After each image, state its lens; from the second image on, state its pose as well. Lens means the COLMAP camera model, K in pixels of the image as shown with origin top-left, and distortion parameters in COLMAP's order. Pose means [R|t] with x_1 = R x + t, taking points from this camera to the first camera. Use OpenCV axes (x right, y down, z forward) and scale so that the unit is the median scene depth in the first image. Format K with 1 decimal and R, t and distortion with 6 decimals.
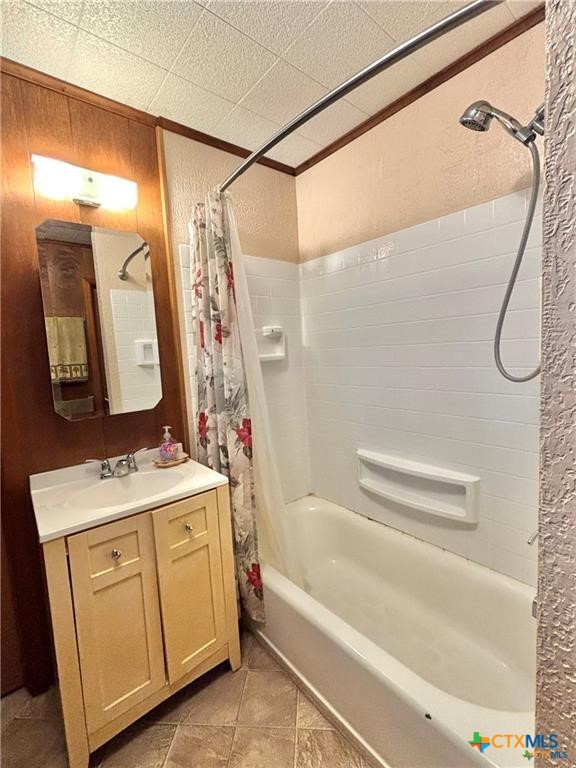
lens RADIAL K [[340.7, 0, 289.5], [0, 340.7, 384.3], [0, 0, 1]] dist [-0.003498, 0.000396]
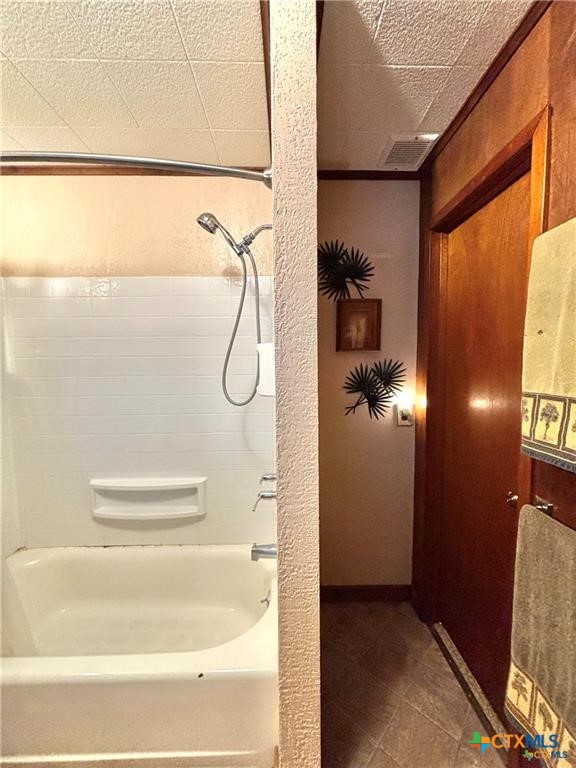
lens RADIAL K [[305.9, 0, 288.2], [0, 305.9, 385.5], [0, 0, 1]] dist [0.003480, -0.001925]
pose [[0.635439, -0.010928, 0.772074, -0.149828], [0.057024, 0.997834, -0.032809, -0.025037], [-0.770042, 0.064875, 0.634686, -0.022330]]
